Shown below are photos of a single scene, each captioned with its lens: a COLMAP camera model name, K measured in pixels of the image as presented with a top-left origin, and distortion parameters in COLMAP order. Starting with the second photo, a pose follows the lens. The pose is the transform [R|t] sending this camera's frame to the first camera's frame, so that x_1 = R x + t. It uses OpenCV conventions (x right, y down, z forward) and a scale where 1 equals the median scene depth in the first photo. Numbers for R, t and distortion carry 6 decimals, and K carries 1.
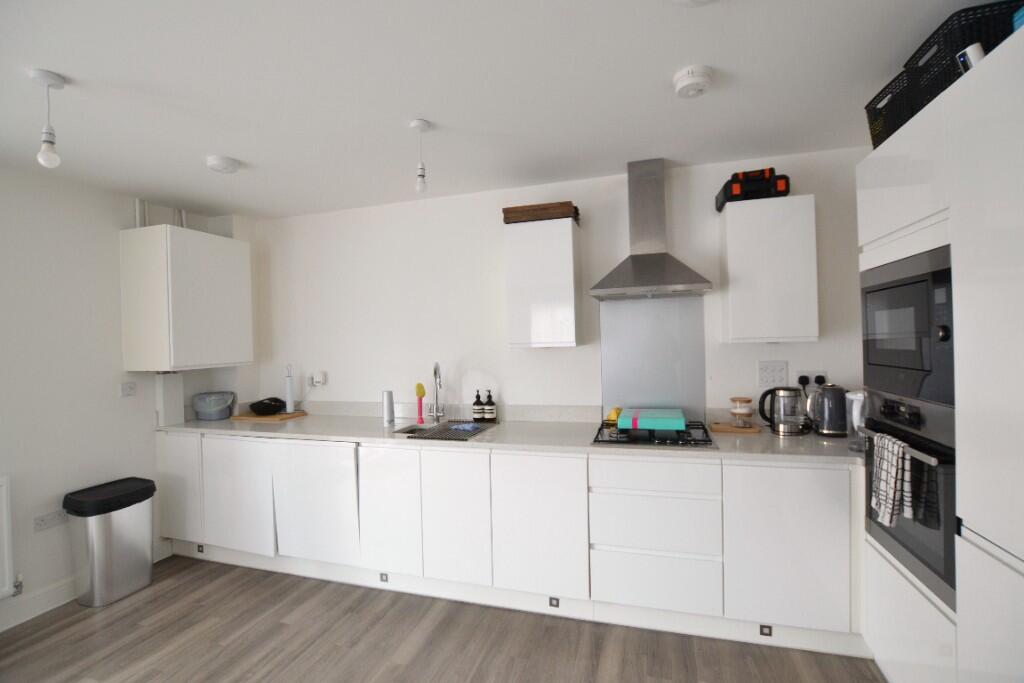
lens RADIAL K [[463.6, 0, 512.0], [0, 463.6, 341.5], [0, 0, 1]] dist [-0.017223, 0.000847]
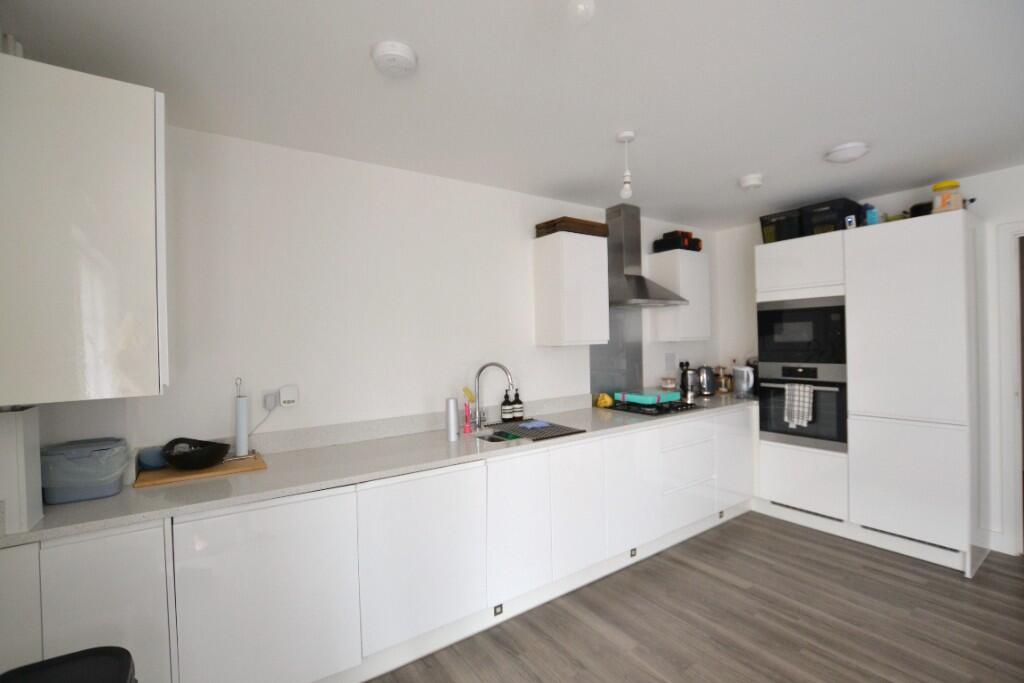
lens RADIAL K [[463.6, 0, 512.0], [0, 463.6, 341.5], [0, 0, 1]] dist [-0.017223, 0.000847]
pose [[0.615026, 0.006651, 0.788479, -1.020114], [0.010534, 0.999806, -0.016649, 0.023353], [-0.788437, 0.018545, 0.614836, 0.468800]]
